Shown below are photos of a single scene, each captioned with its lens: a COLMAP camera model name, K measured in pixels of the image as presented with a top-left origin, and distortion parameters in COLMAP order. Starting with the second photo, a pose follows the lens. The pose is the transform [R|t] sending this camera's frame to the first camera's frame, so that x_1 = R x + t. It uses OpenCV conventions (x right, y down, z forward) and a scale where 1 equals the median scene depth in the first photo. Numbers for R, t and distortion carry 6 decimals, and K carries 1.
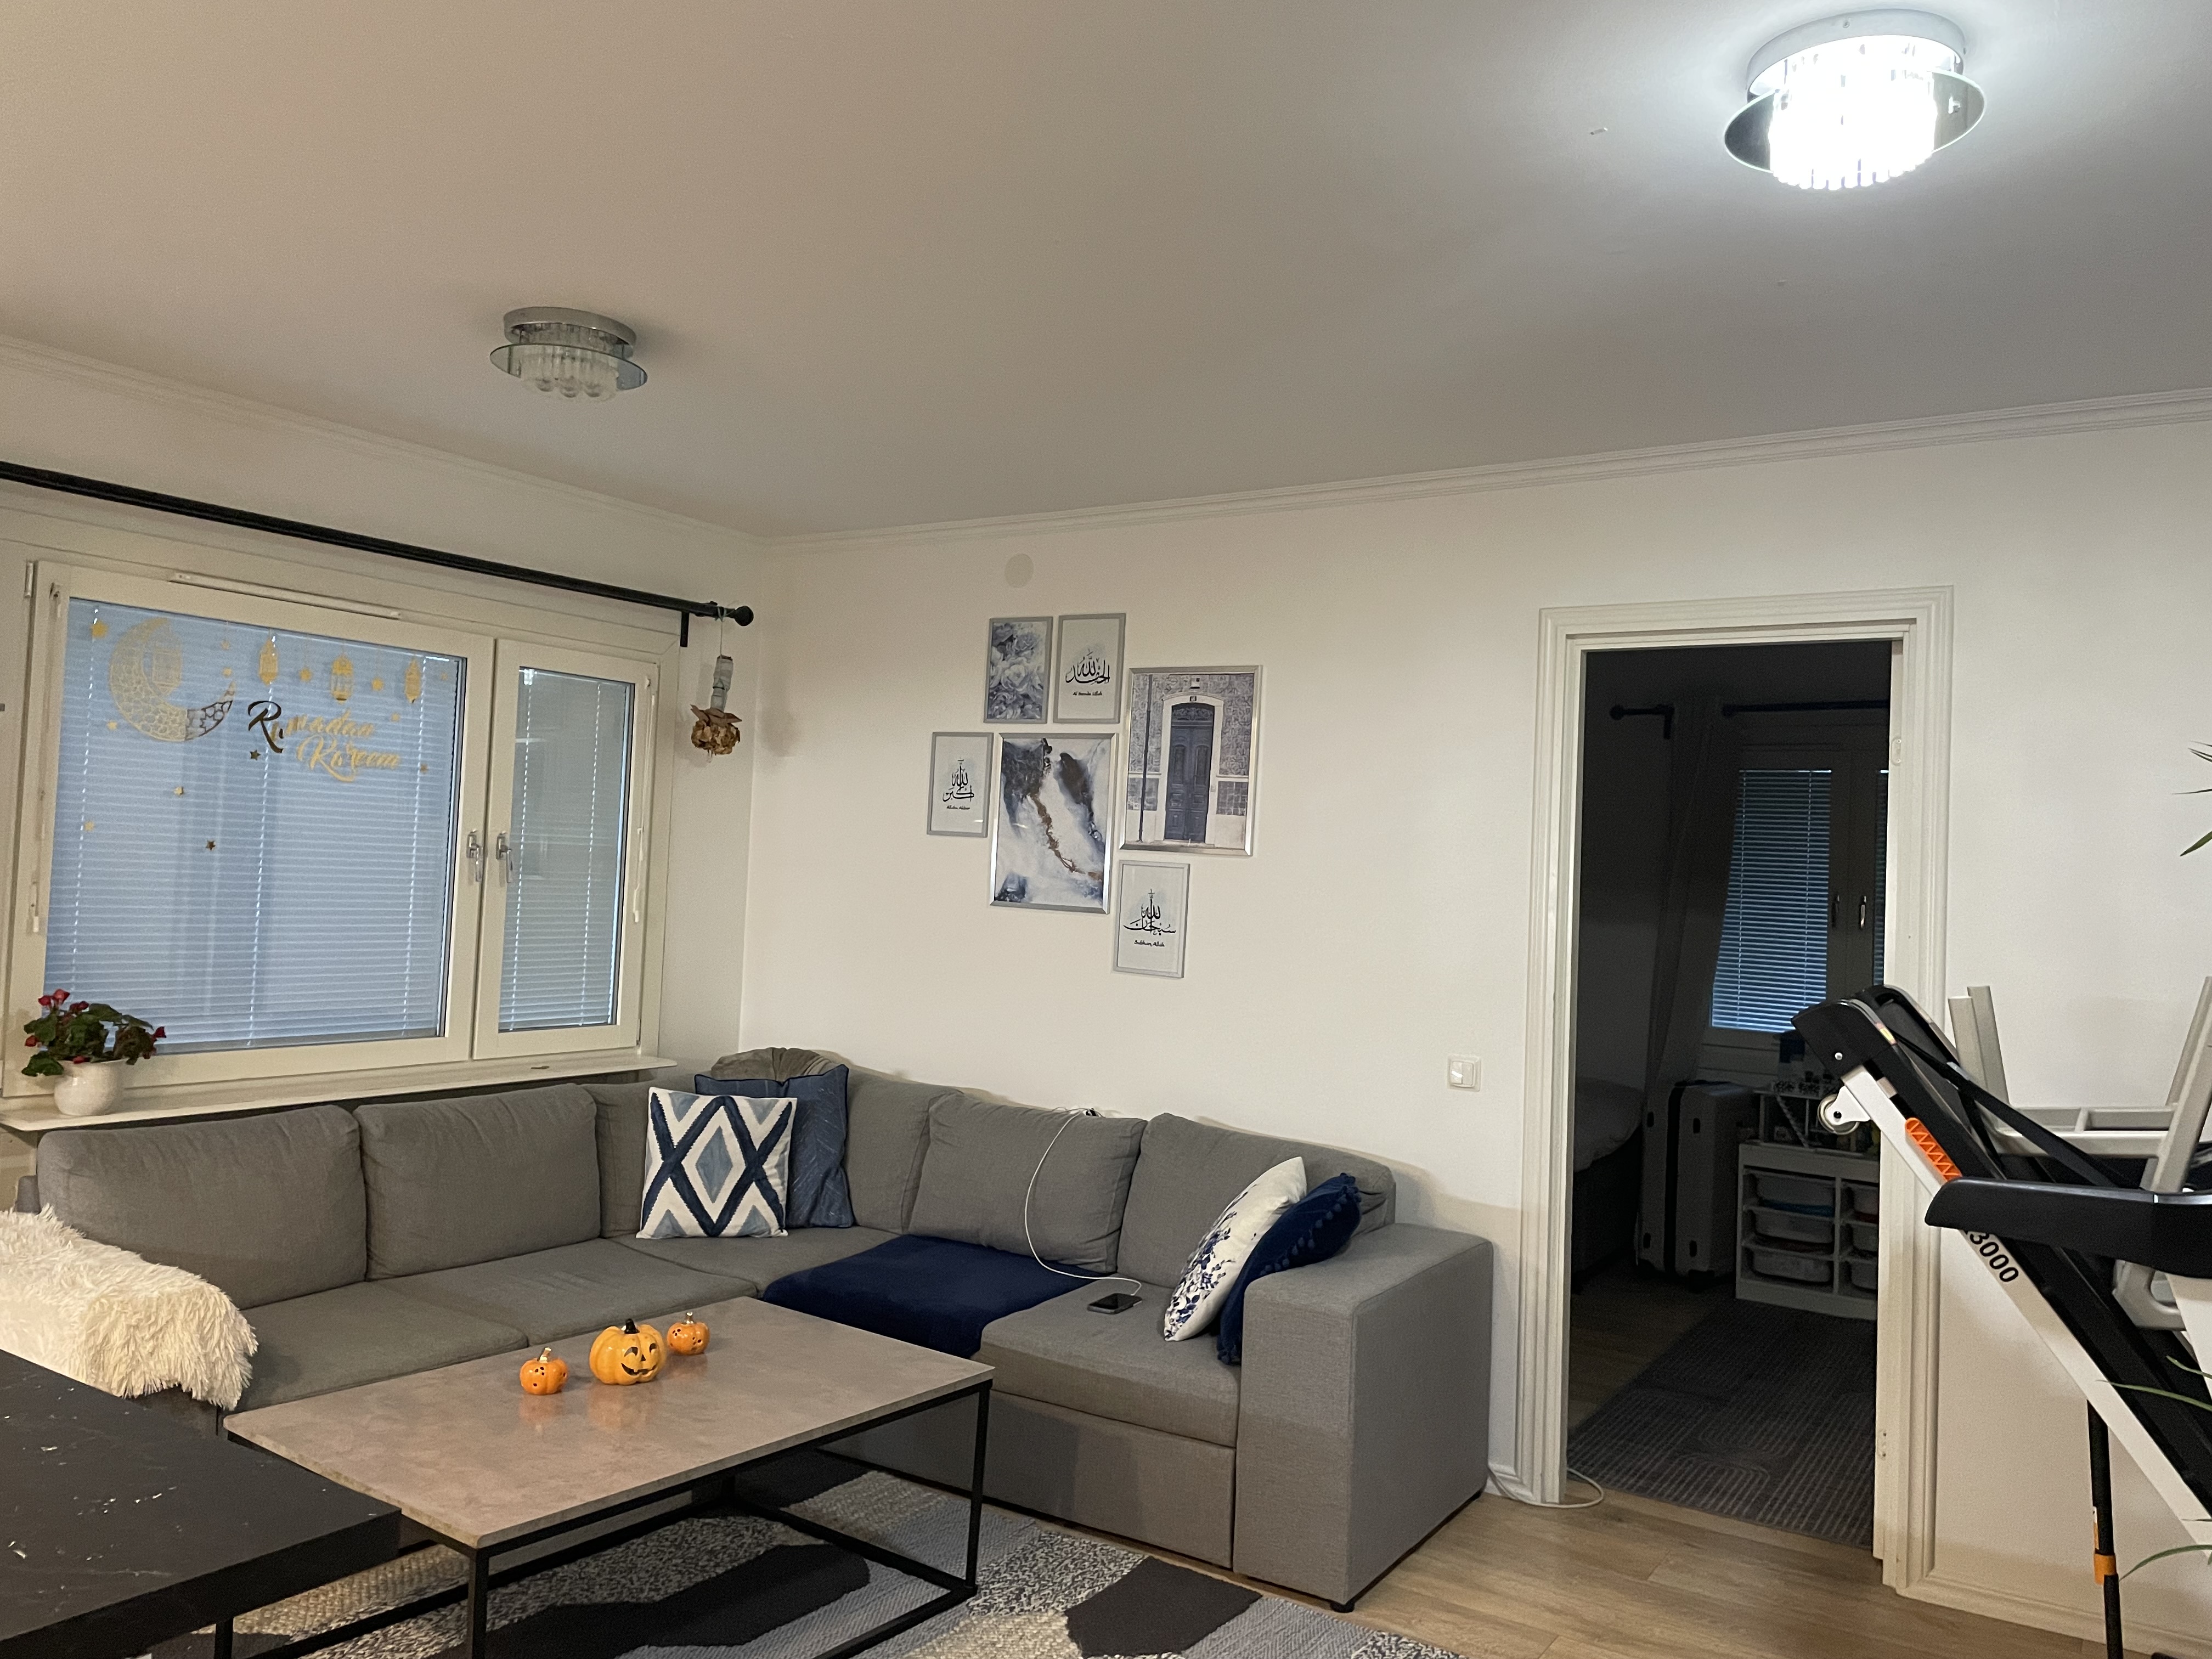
lens RADIAL K [[1598.6, 0, 1106.0], [0, 1598.6, 829.5], [0, 0, 1]] dist [0.089548, -0.113863]
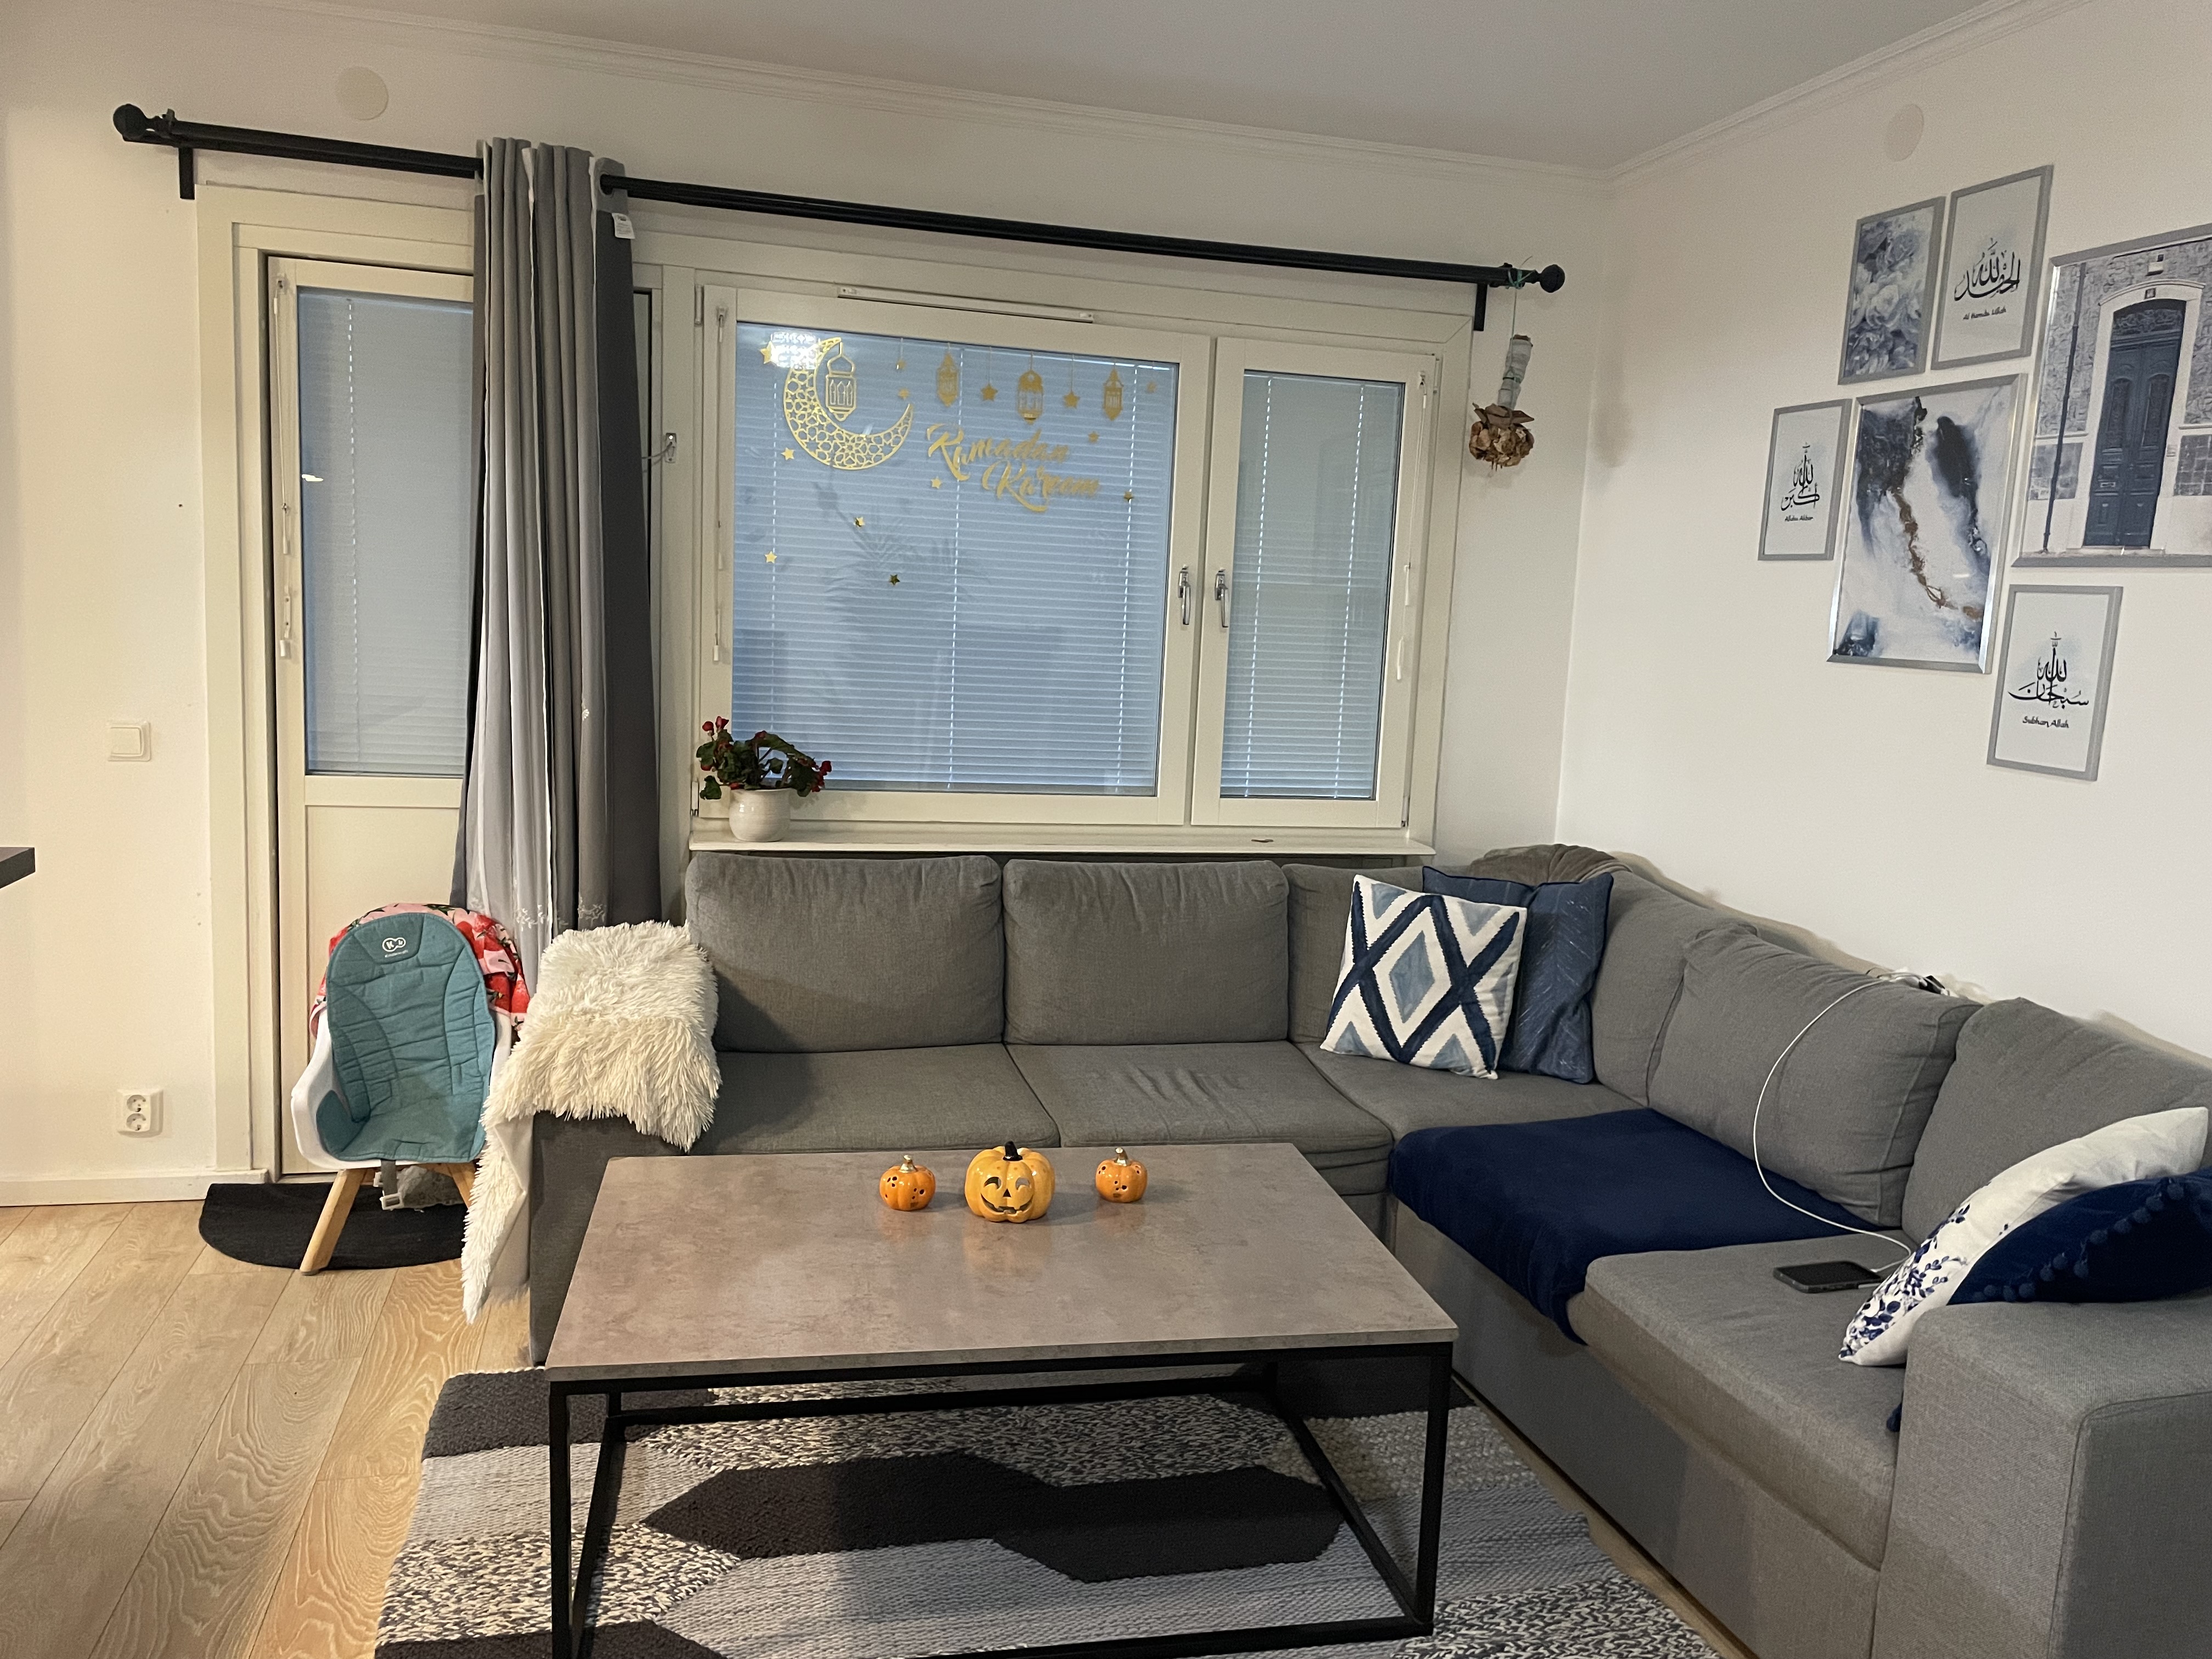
lens RADIAL K [[1656.7, 0, 1105.1], [0, 1656.7, 826.8], [0, 0, 1]] dist [0.099881, -0.111494]
pose [[0.760338, 0.076984, -0.644949, 0.170609], [0.003423, 0.992462, 0.122501, 0.030767], [0.649518, -0.095350, 0.754344, 0.277986]]
